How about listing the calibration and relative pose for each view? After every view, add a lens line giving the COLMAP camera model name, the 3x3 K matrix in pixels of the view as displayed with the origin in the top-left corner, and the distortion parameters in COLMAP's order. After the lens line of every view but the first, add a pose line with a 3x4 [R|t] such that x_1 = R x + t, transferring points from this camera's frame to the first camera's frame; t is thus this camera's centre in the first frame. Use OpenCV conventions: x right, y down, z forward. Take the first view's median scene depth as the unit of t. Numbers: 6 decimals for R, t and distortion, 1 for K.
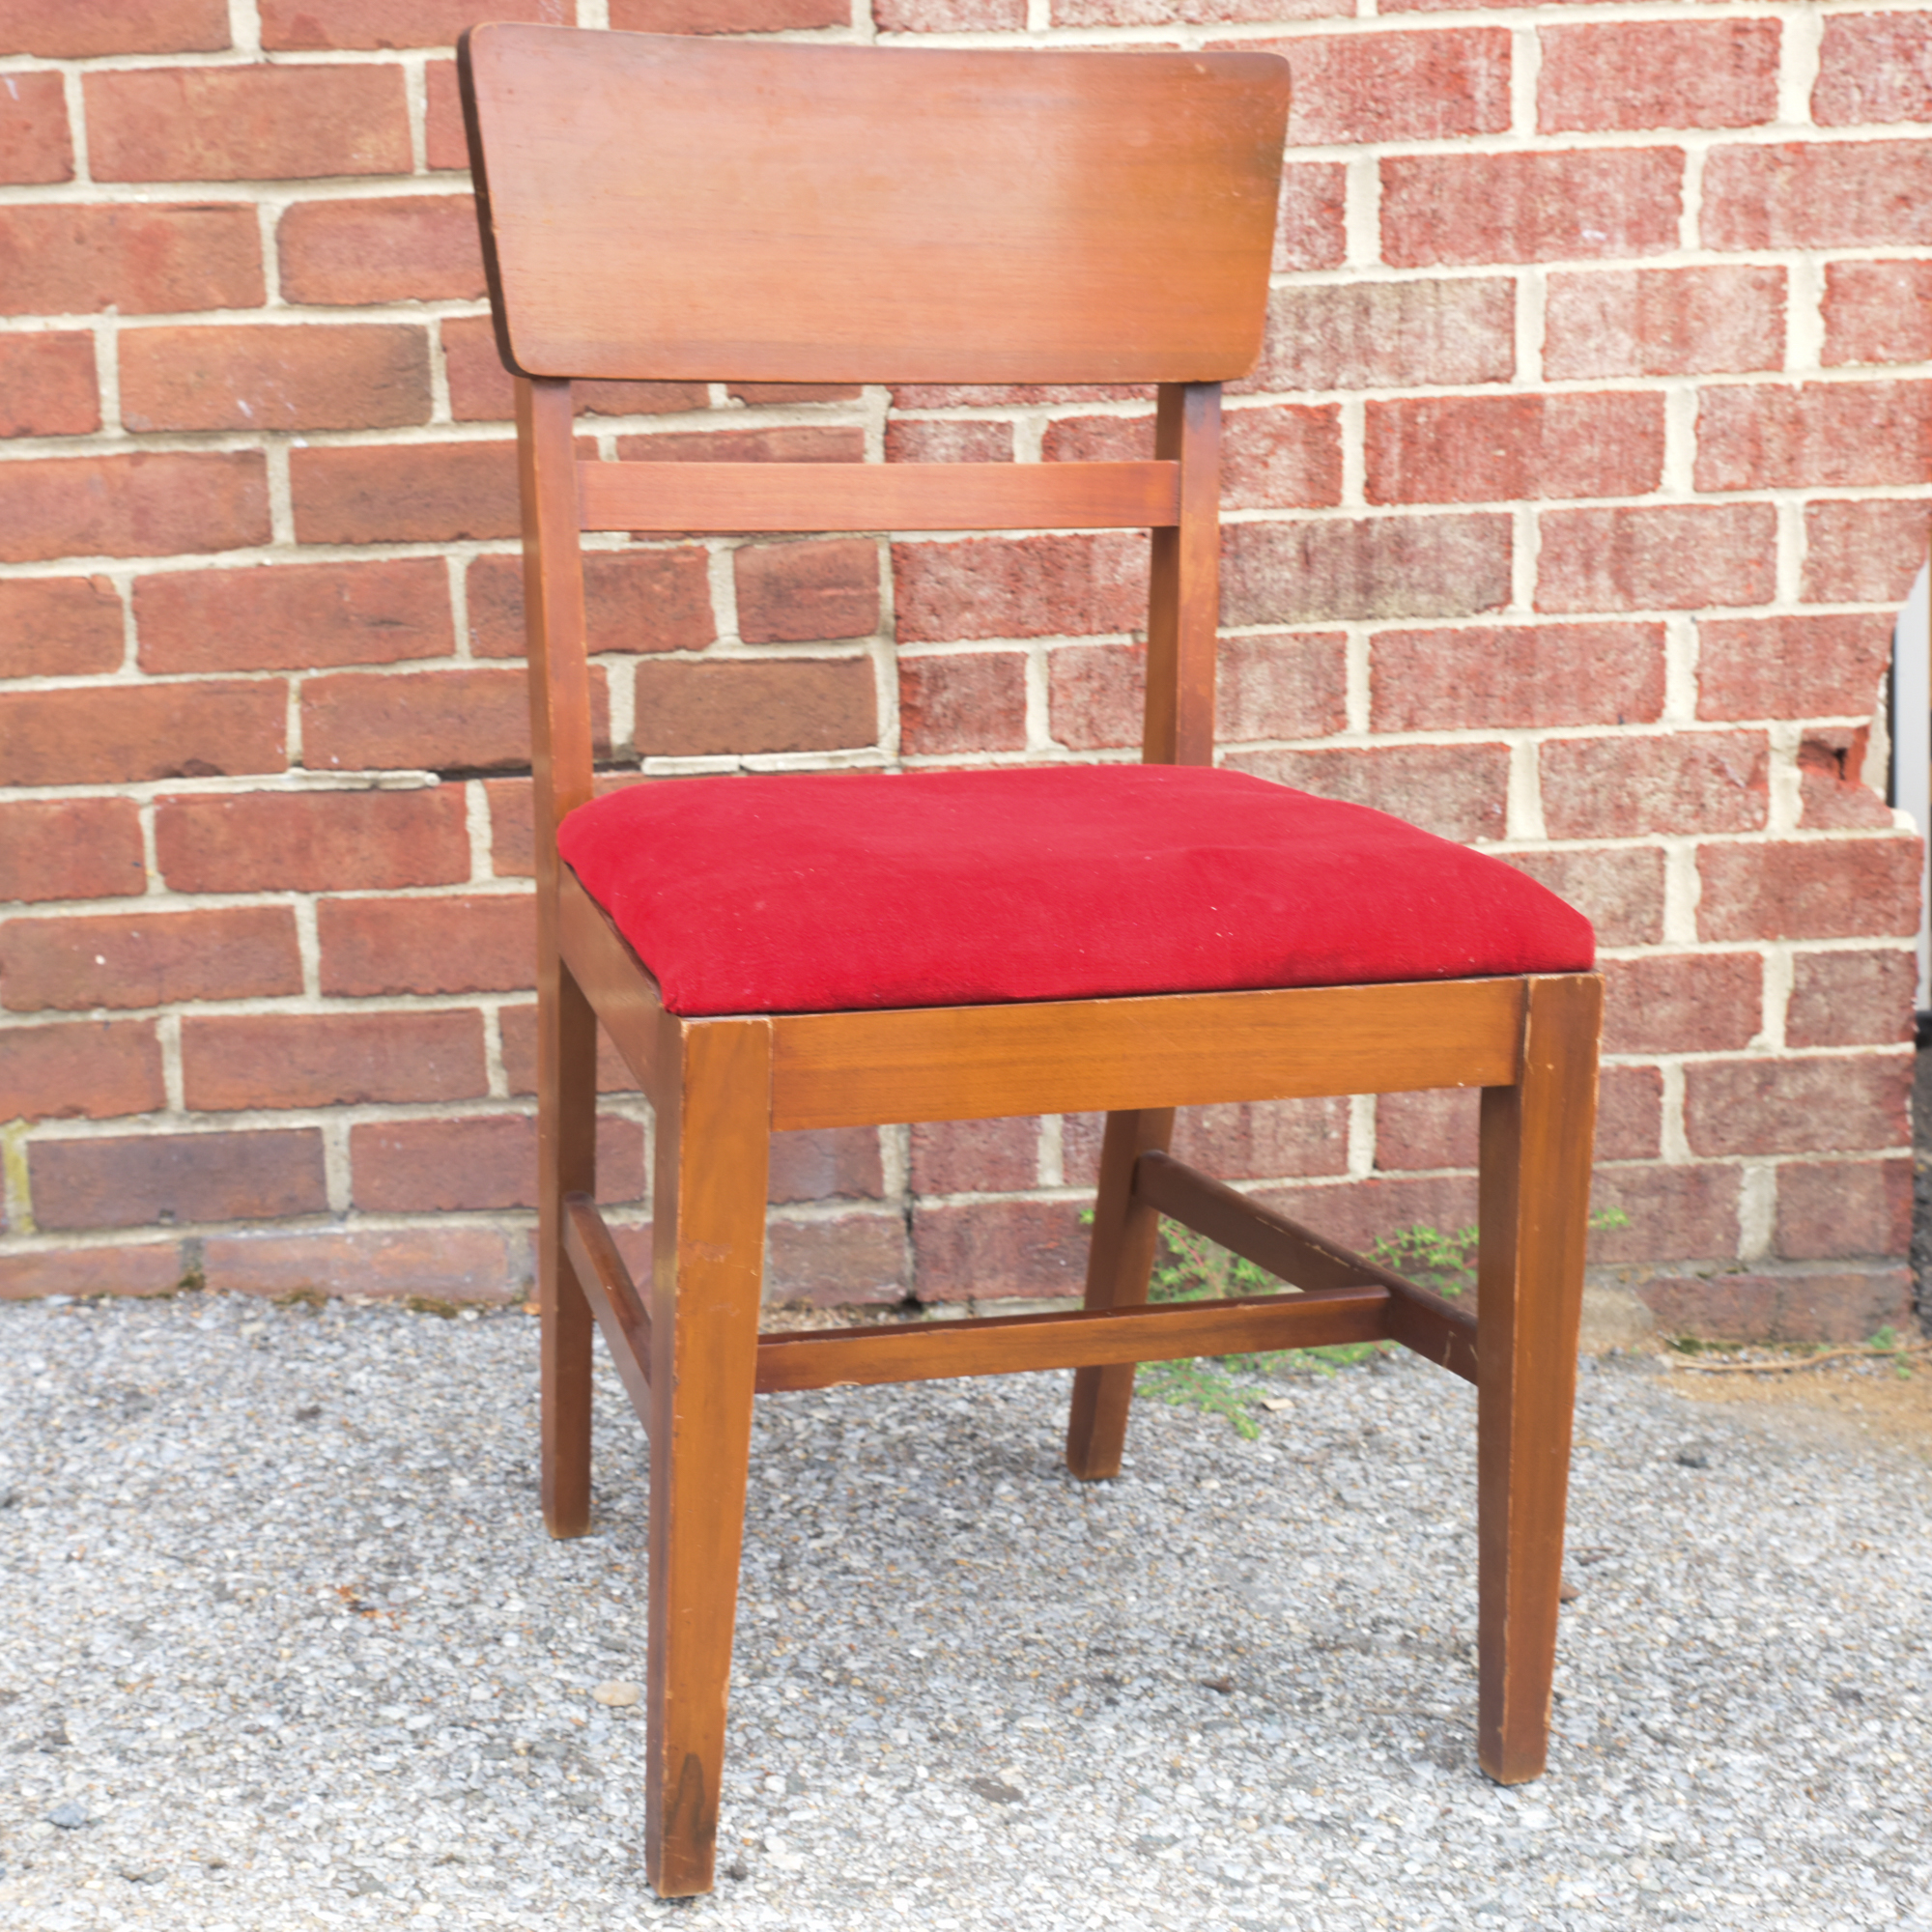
lens RADIAL K [[3845.2, 0, 925.9], [0, 3845.2, 967.1], [0, 0, 1]] dist [-0.022931, 0.190969]
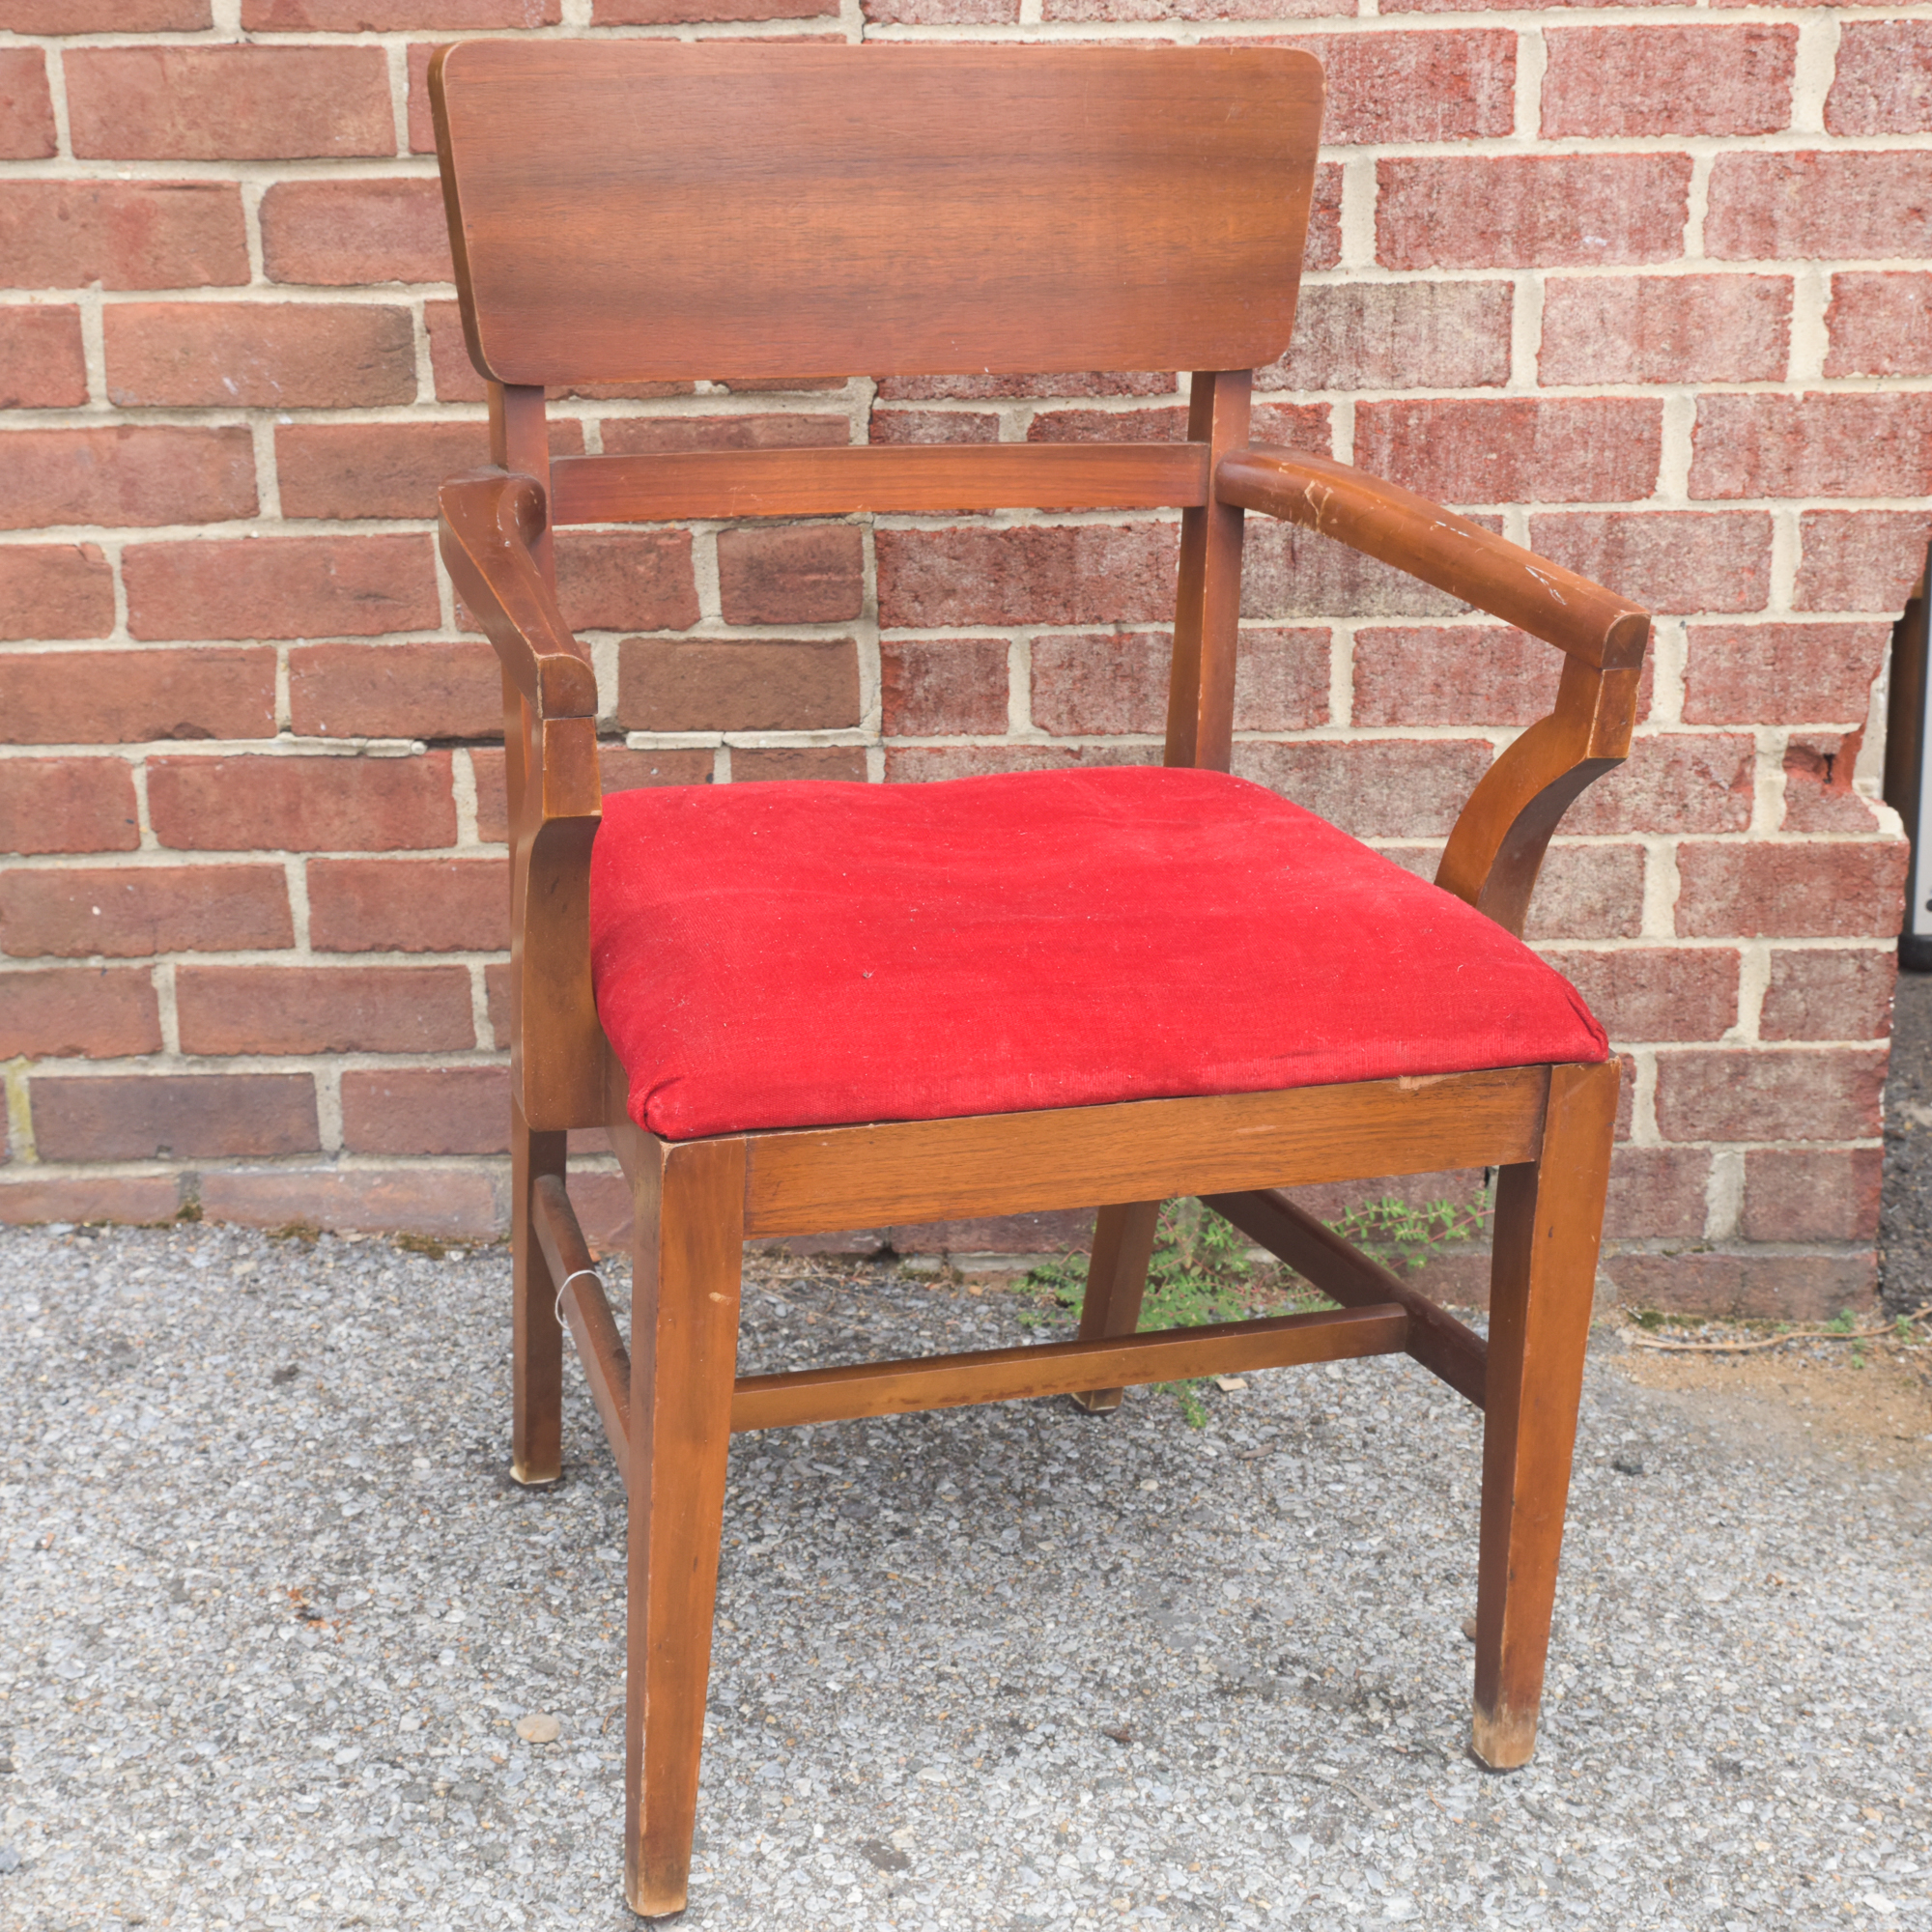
lens RADIAL K [[3859.5, 0, 966.0], [0, 3859.5, 966.0], [0, 0, 1]] dist [-0.020370, 0.169982]
pose [[0.998485, 0.034196, -0.043101, 0.062594], [-0.027918, 0.989944, 0.138679, -0.140086], [0.047410, -0.137265, 0.989399, -0.006160]]
